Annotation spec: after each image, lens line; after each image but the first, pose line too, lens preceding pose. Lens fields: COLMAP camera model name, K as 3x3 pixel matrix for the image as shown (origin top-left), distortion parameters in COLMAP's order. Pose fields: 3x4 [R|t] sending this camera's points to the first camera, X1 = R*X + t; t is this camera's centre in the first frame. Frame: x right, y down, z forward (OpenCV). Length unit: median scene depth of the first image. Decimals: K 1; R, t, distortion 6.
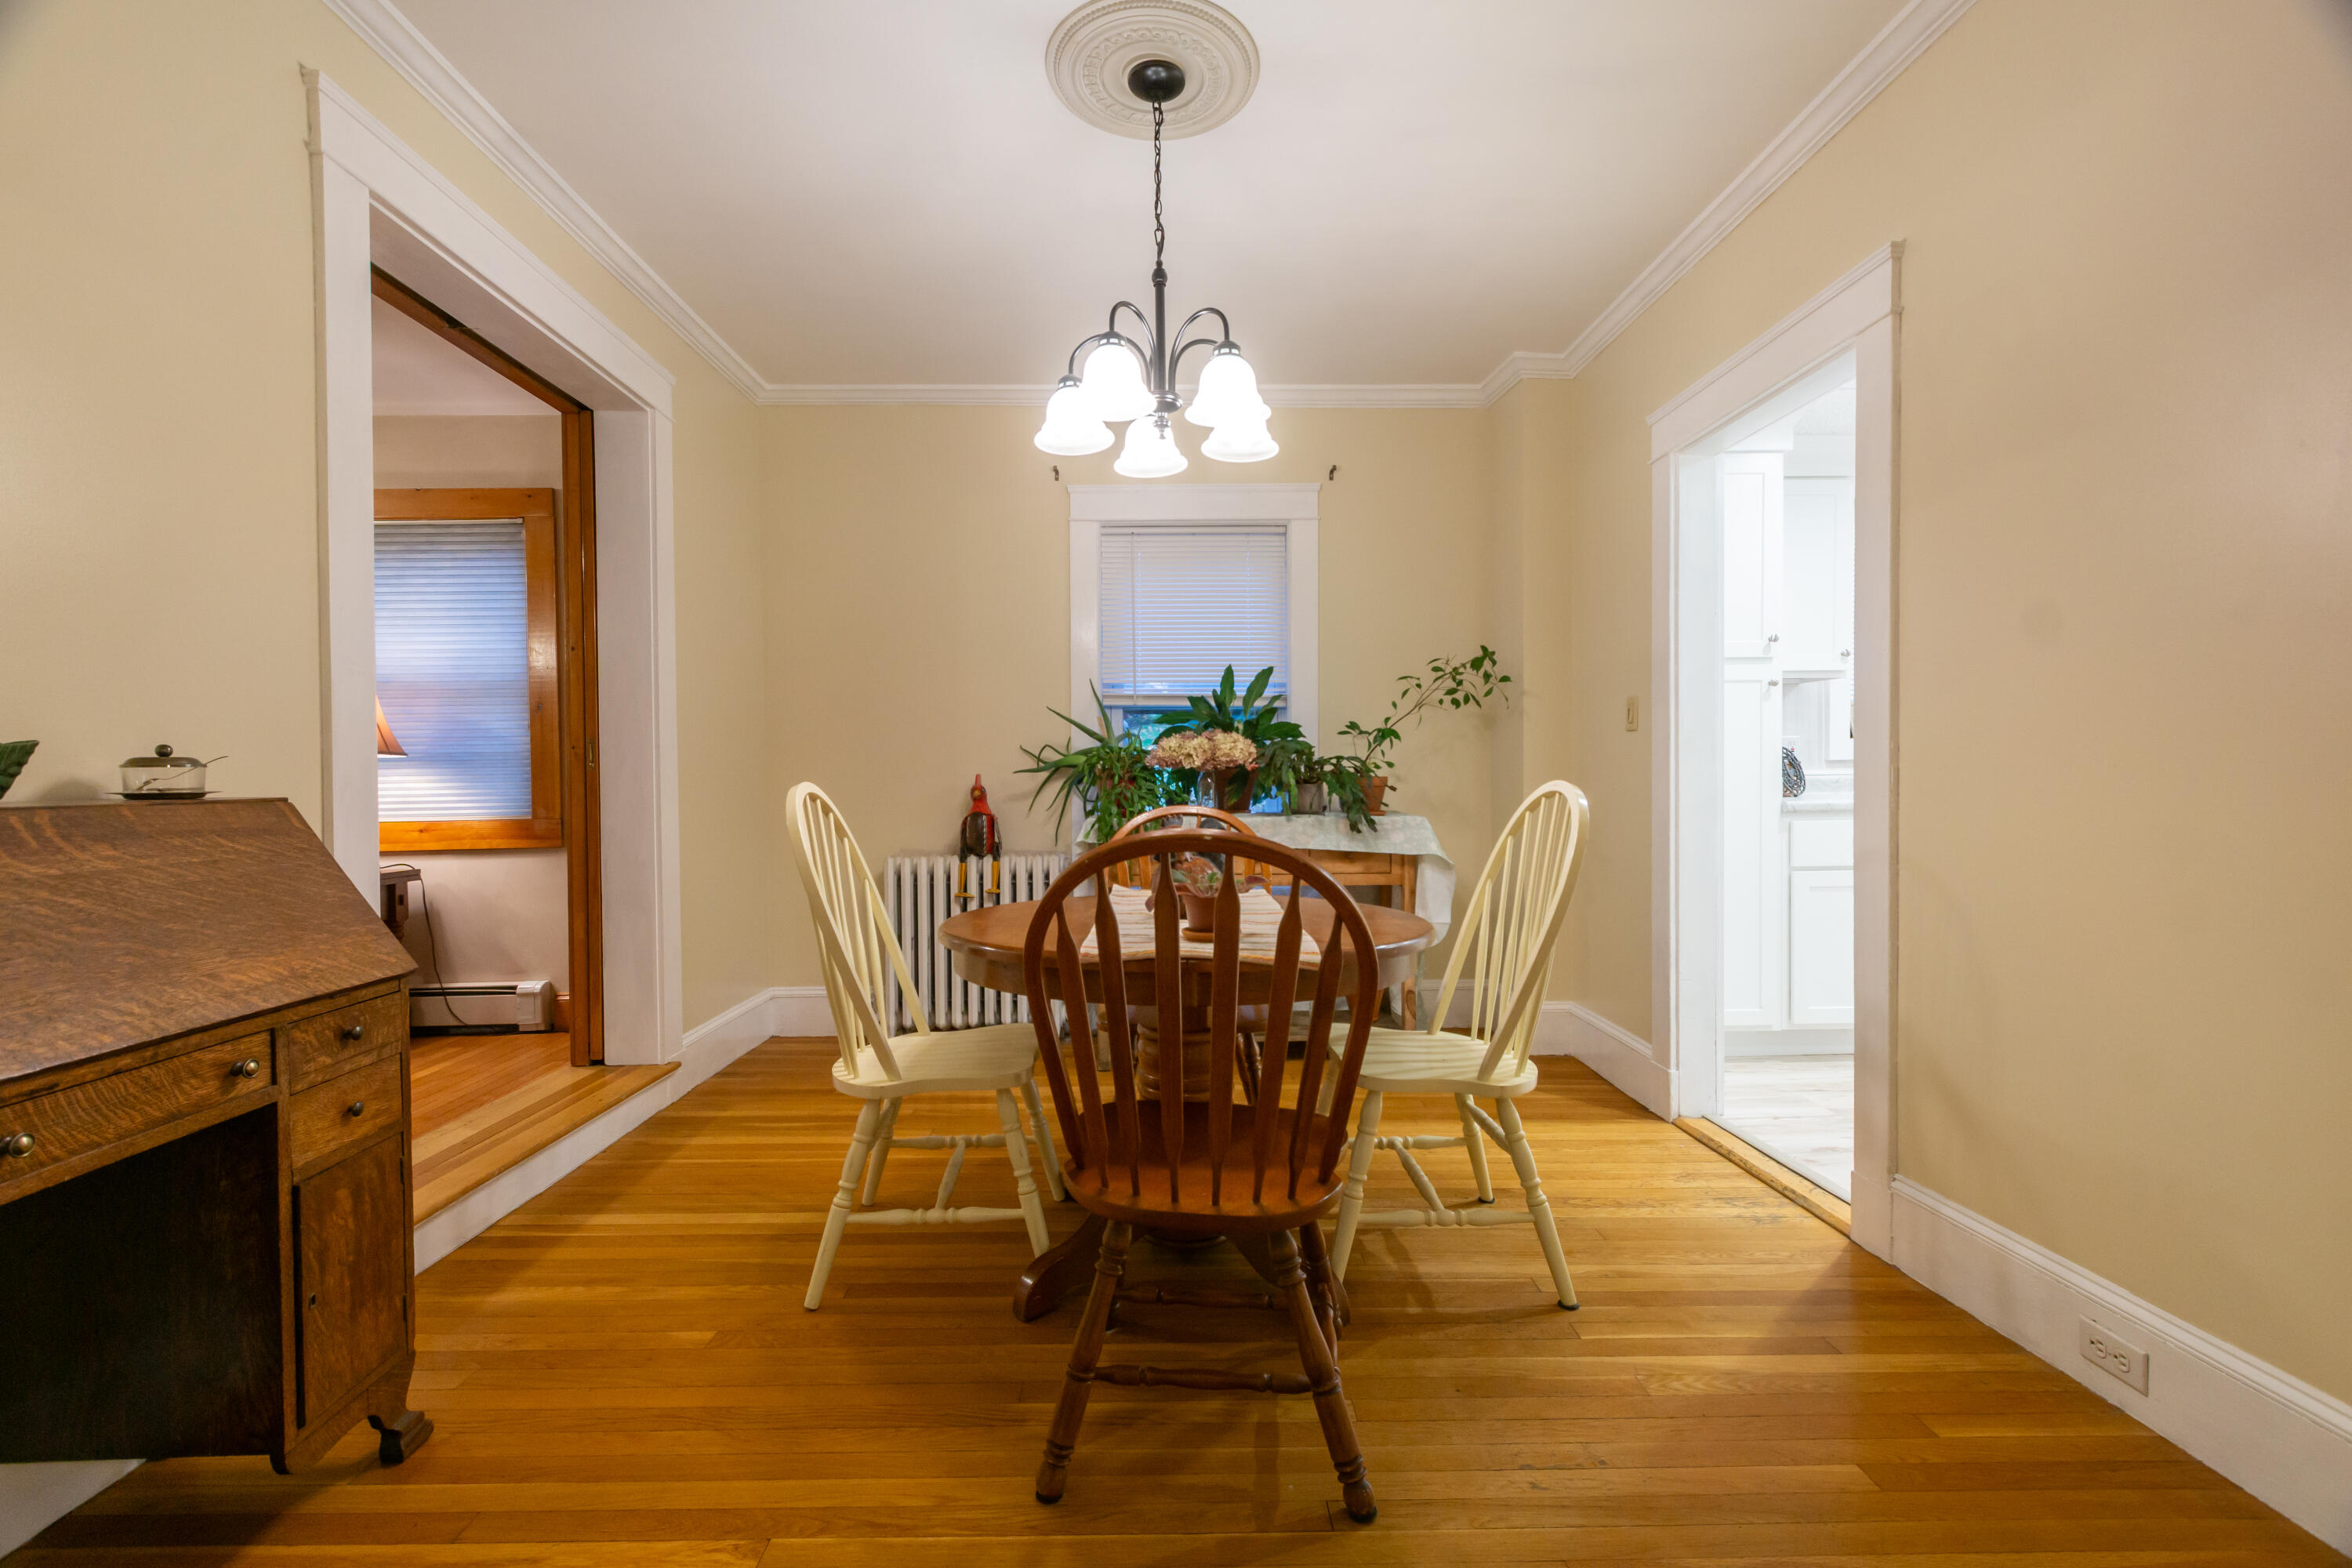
lens RADIAL K [[1013.9, 0, 1170.3], [0, 1013.9, 789.5], [0, 0, 1]] dist [-0.000150, -0.000174]
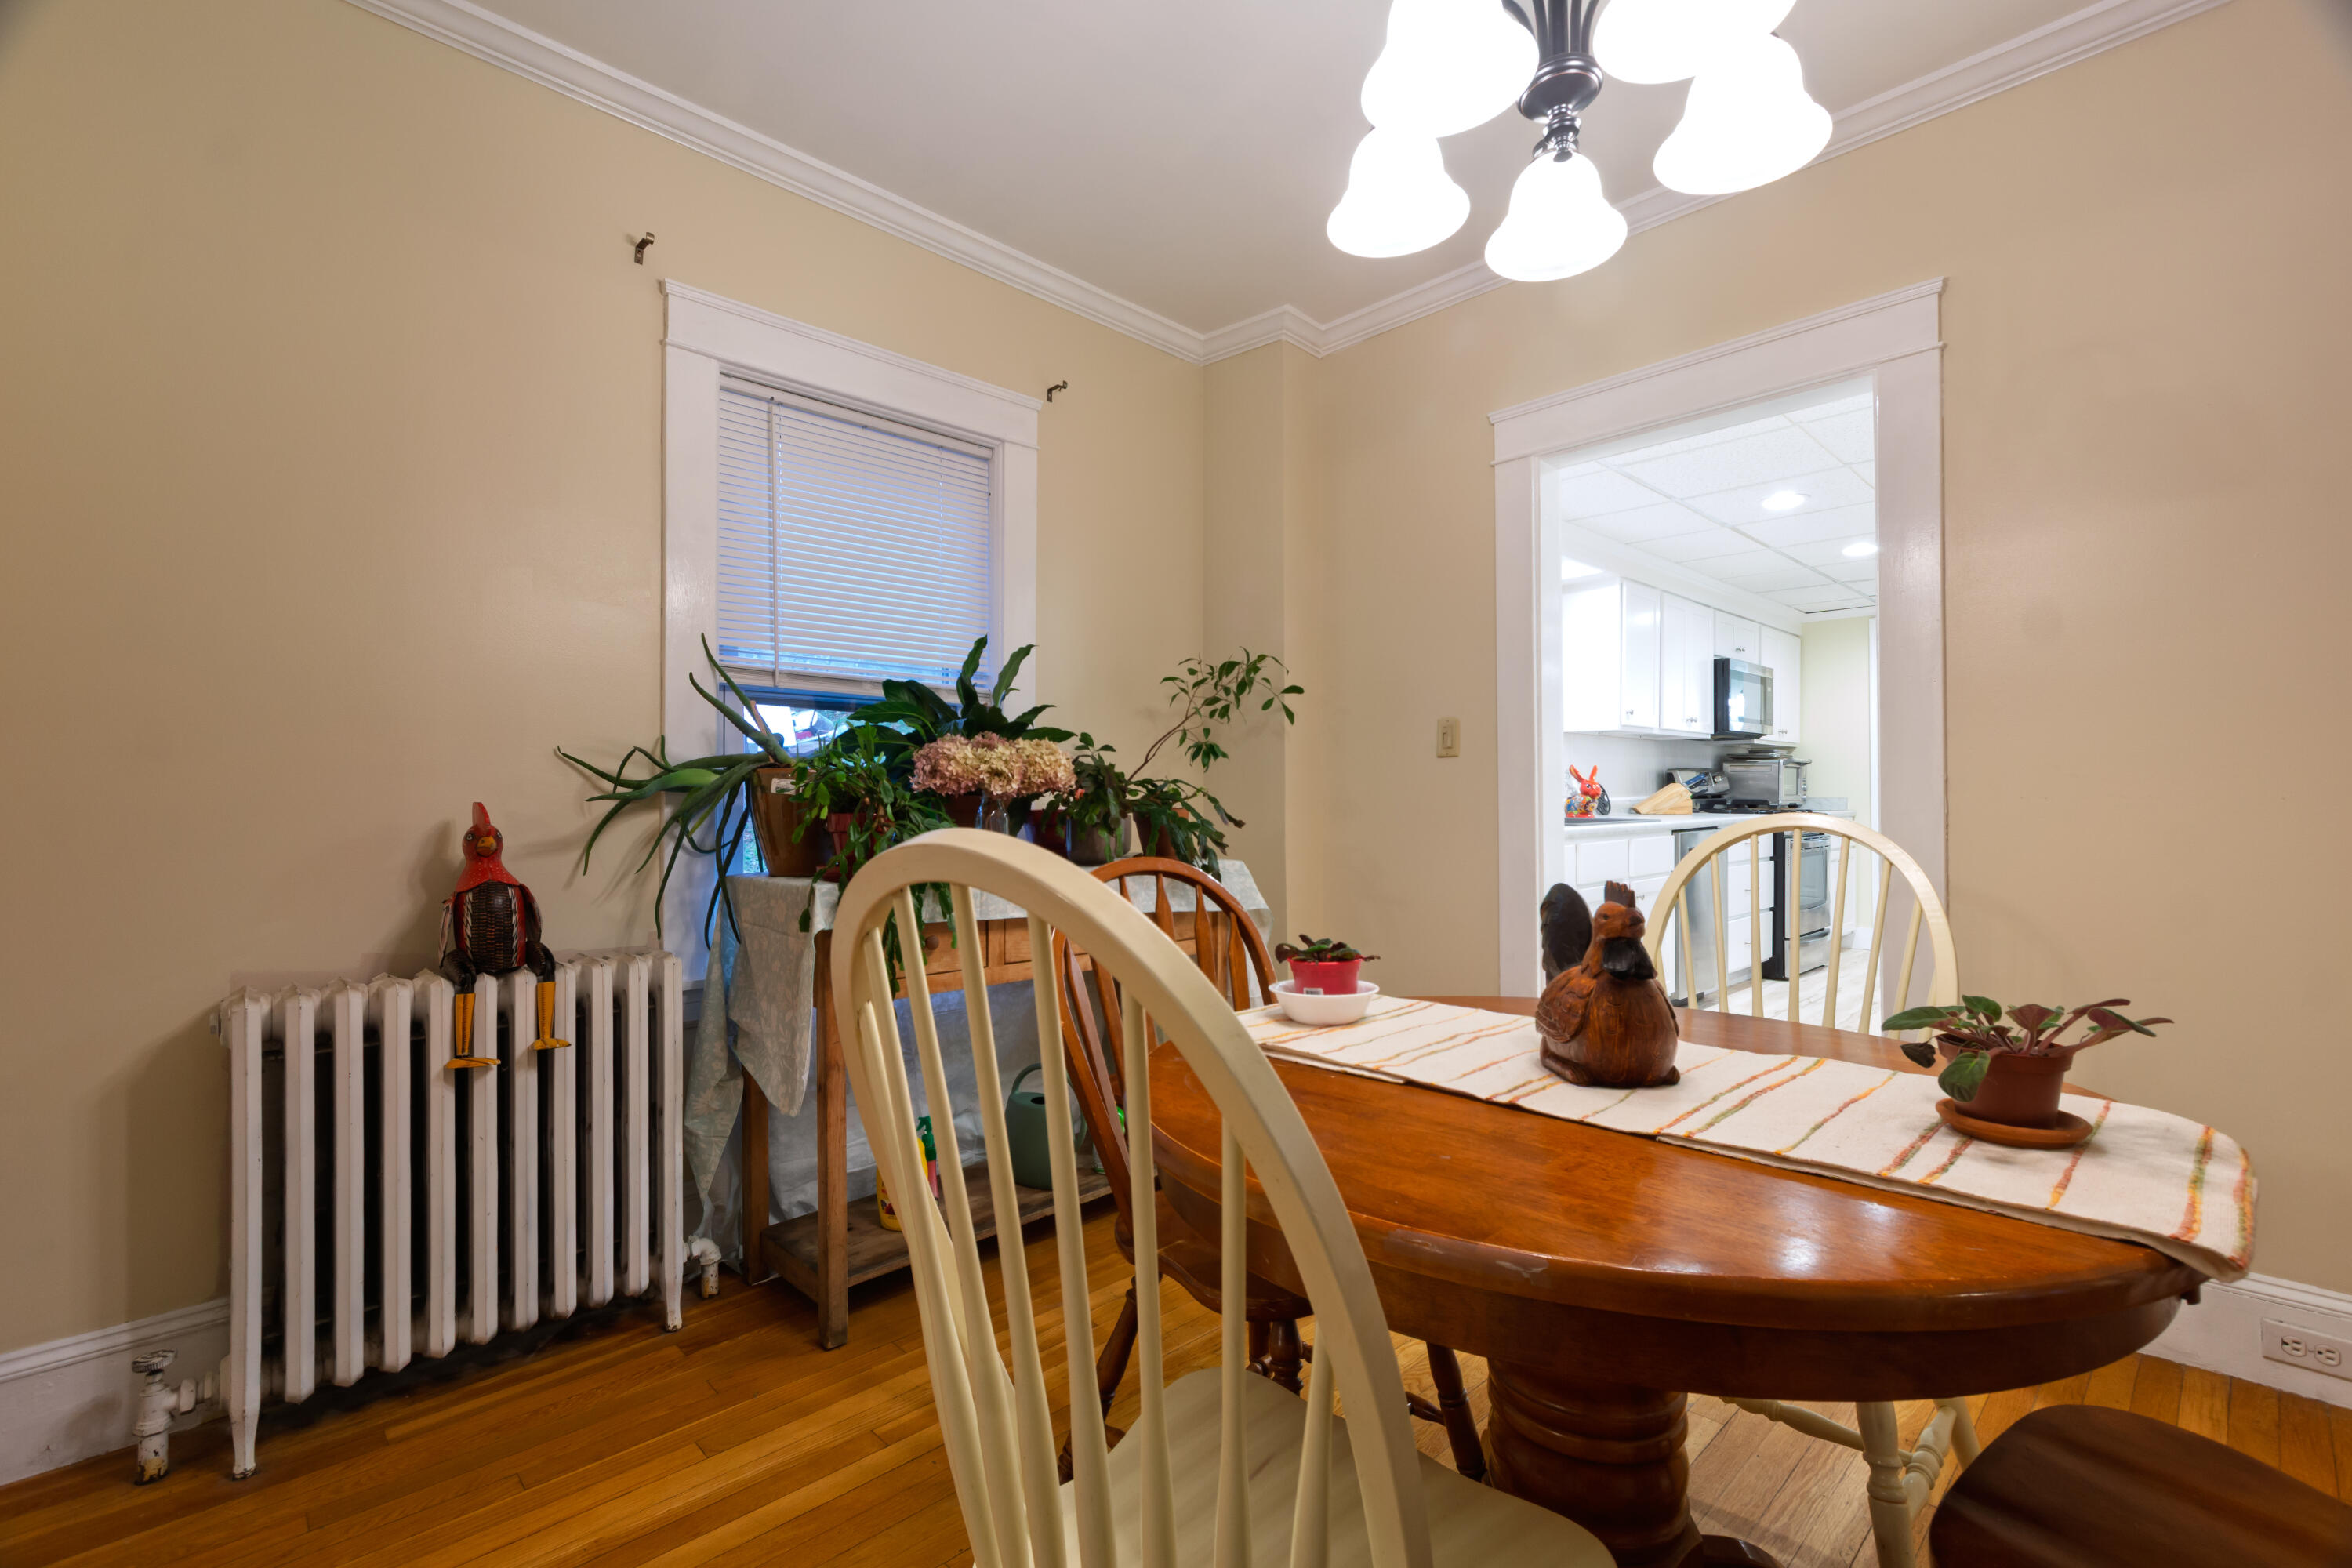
lens RADIAL K [[1013.9, 0, 1178.4], [0, 1013.9, 795.0], [0, 0, 1]] dist [-0.000150, -0.000174]
pose [[0.729290, 0.007756, 0.684161, -0.283440], [0.008110, 0.999768, -0.019979, -0.006875], [-0.684157, 0.020119, 0.729058, 0.430648]]
